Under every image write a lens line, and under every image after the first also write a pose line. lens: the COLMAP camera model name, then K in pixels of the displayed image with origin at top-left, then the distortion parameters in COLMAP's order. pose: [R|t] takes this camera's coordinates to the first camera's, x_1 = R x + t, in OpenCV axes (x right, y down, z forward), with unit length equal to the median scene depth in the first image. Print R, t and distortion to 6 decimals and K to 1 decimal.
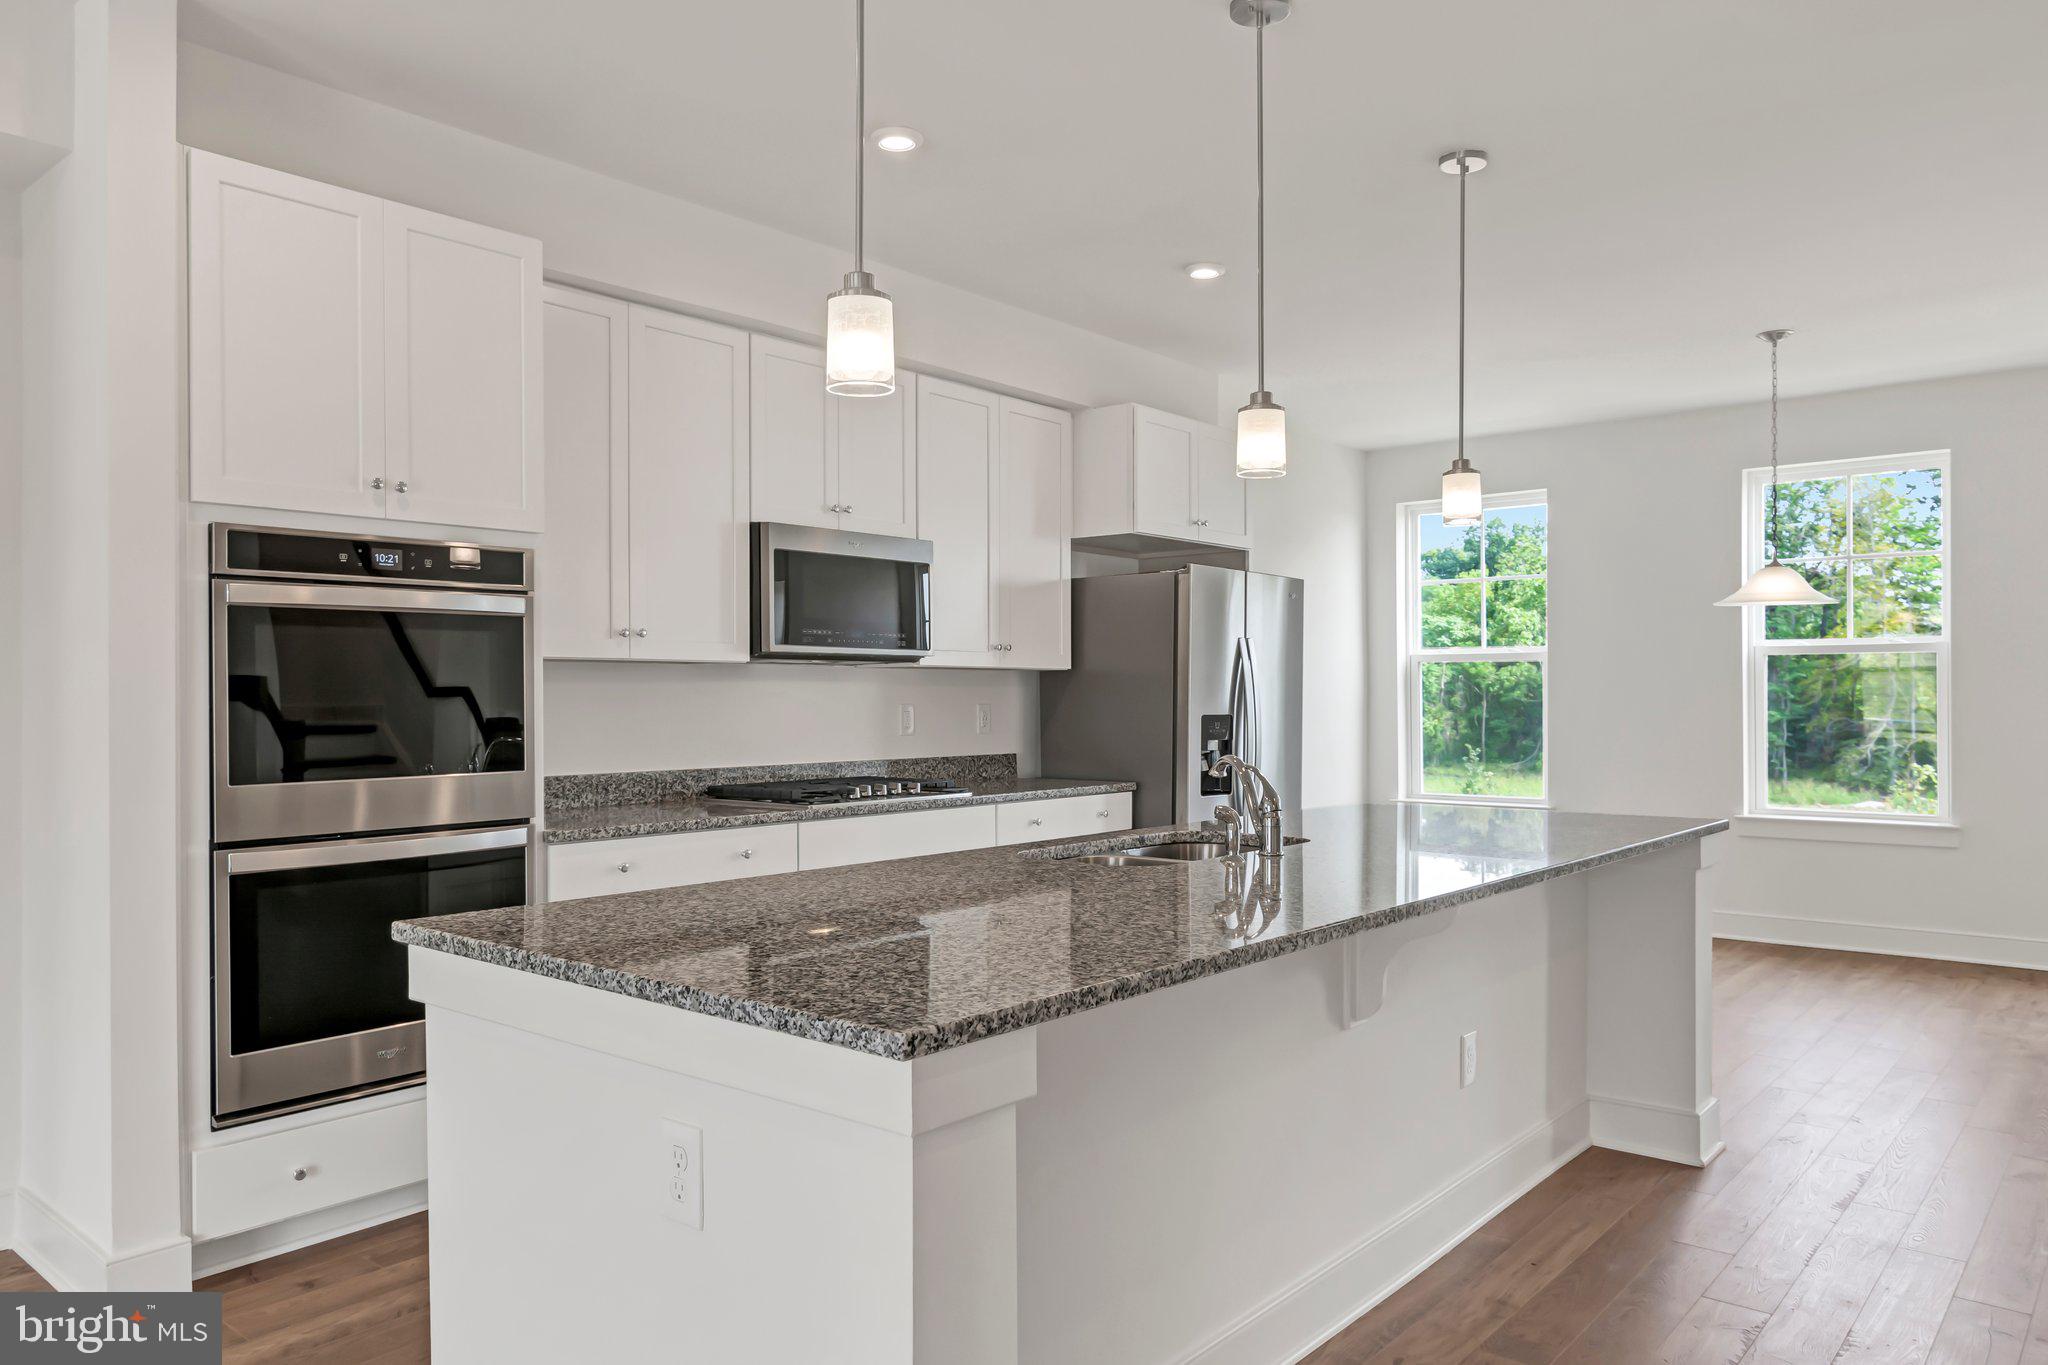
lens RADIAL K [[1402.7, 0, 1001.3], [0, 1402.7, 690.4], [0, 0, 1]] dist [0.005836, -0.000948]
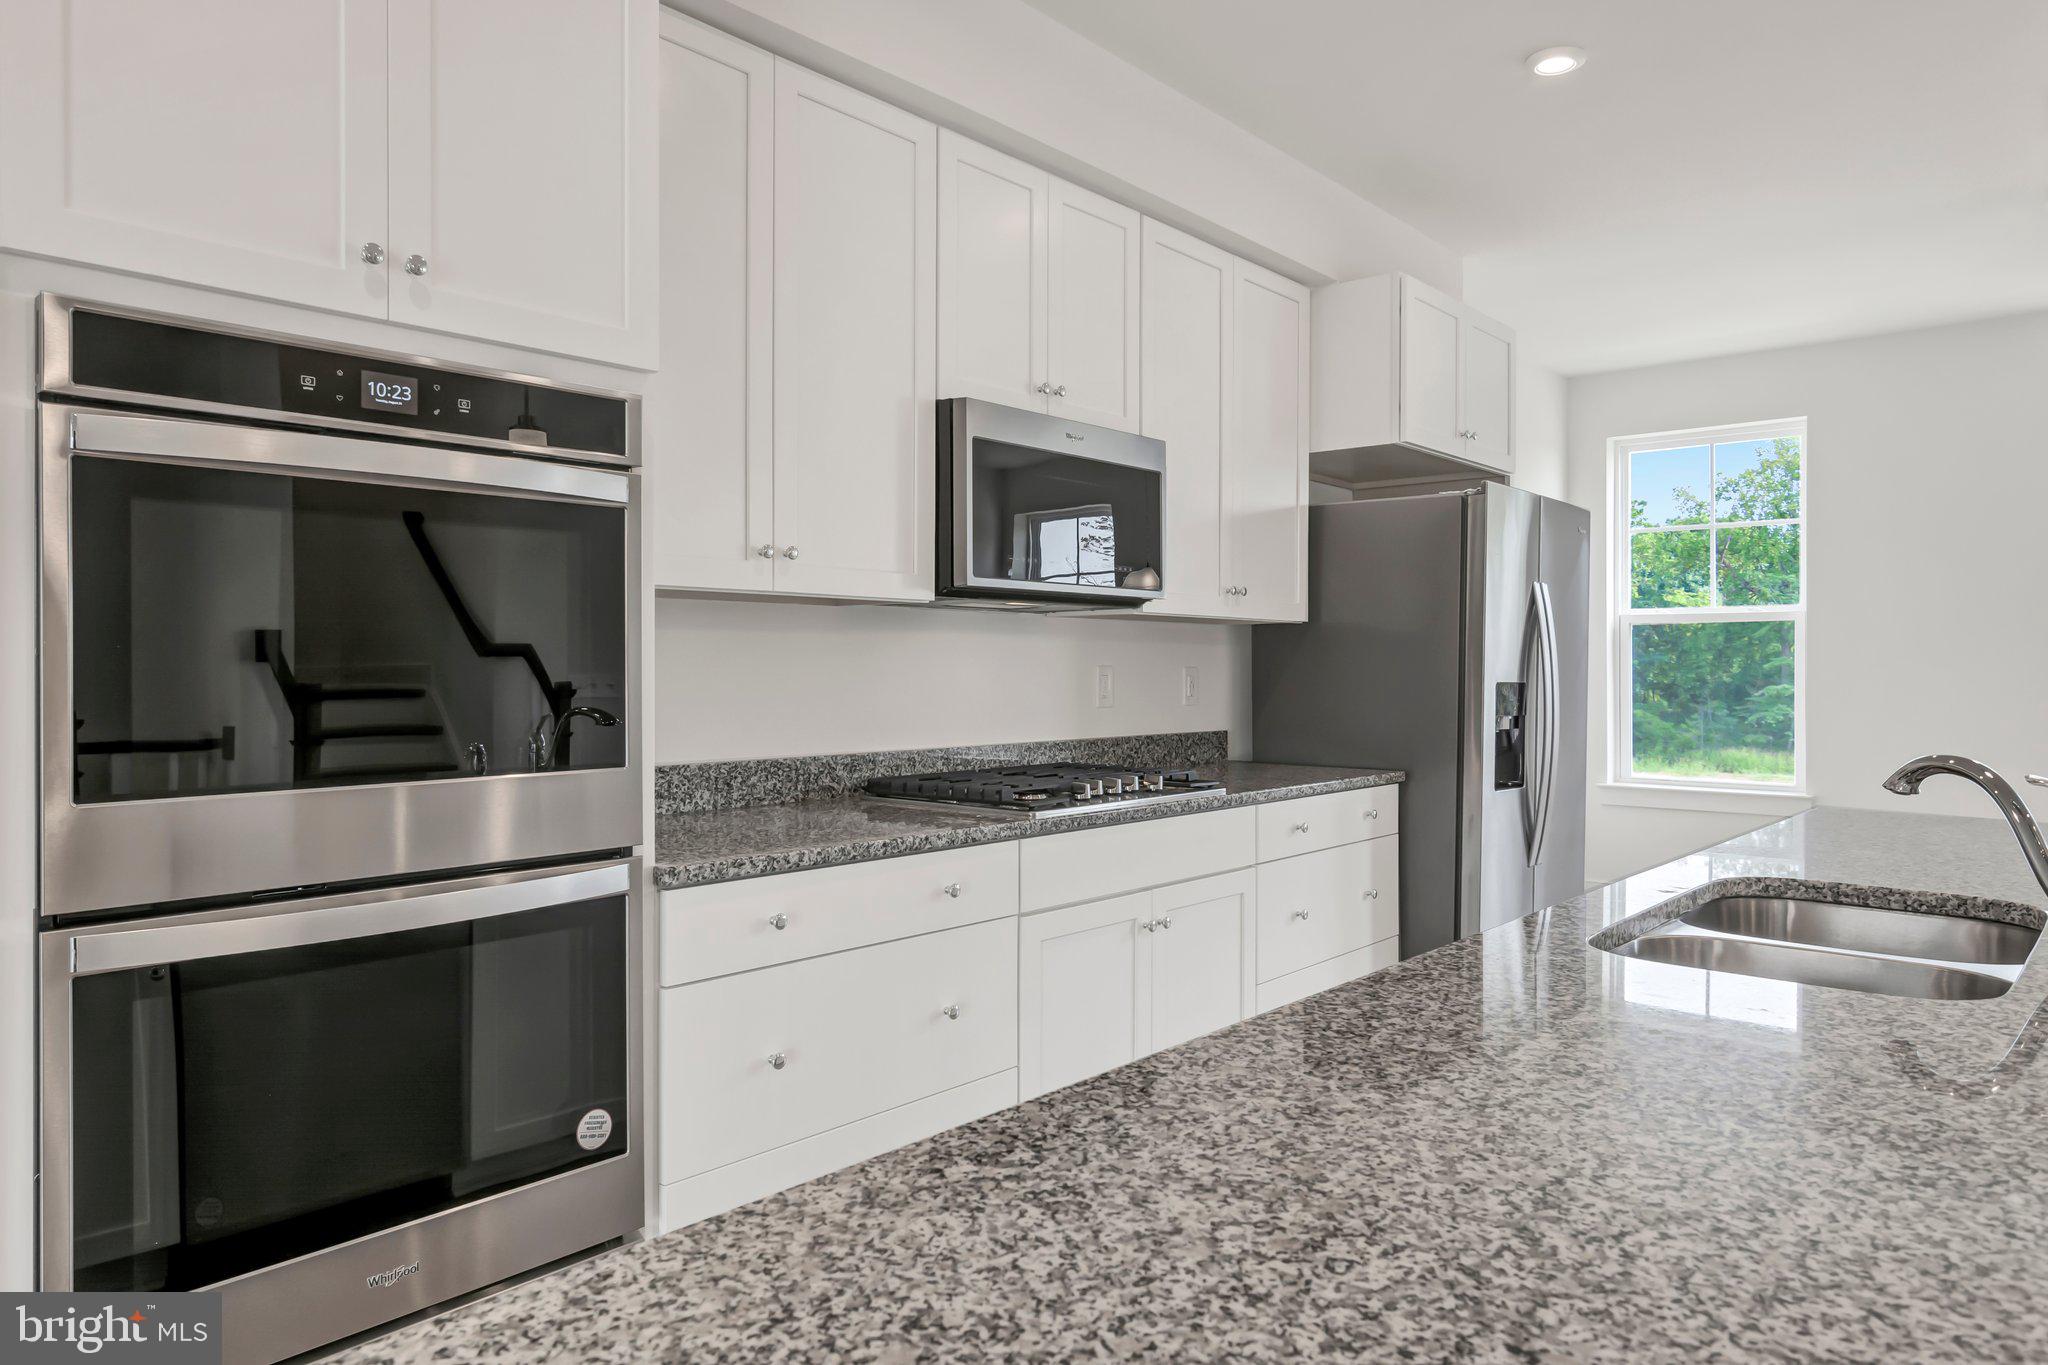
lens RADIAL K [[1320.7, 0, 997.2], [0, 1320.7, 663.2], [0, 0, 1]] dist [0.003497, 0.006545]
pose [[0.999723, 0.006051, -0.022728, -0.153004], [-0.006001, 0.999979, 0.002254, 0.009716], [0.022741, -0.002117, 0.999739, 0.400687]]
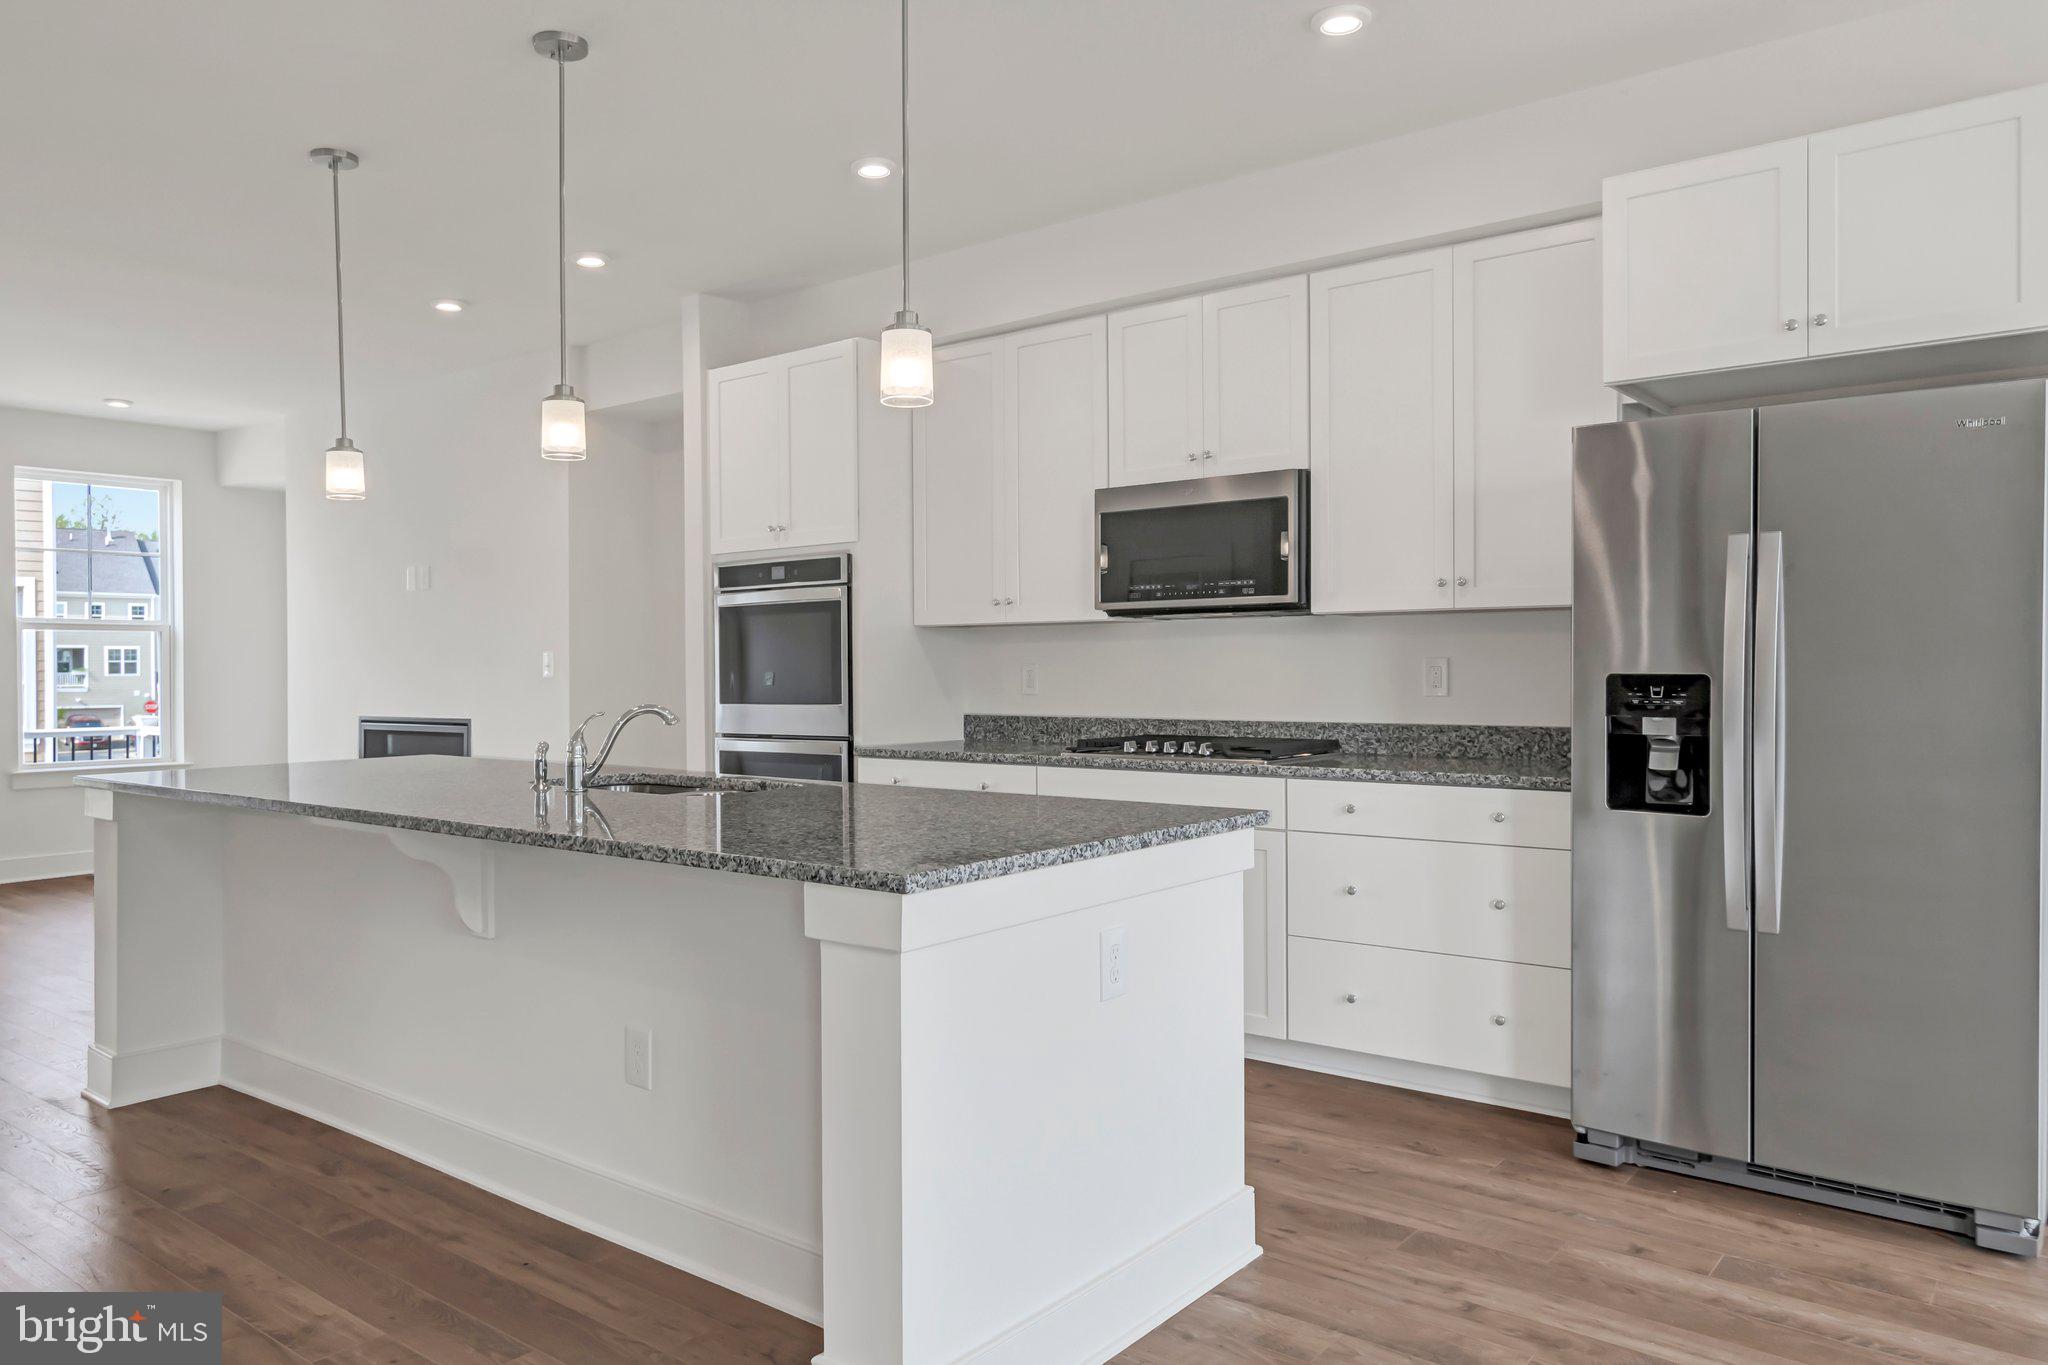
lens RADIAL K [[1402.7, 0, 1025.1], [0, 1402.7, 681.3], [0, 0, 1]] dist [0.005836, -0.000948]
pose [[0.042381, 0.012919, -0.999018, 1.032450], [0.011195, 0.999847, 0.013404, 0.013438], [0.999039, -0.011752, 0.042230, 1.019649]]
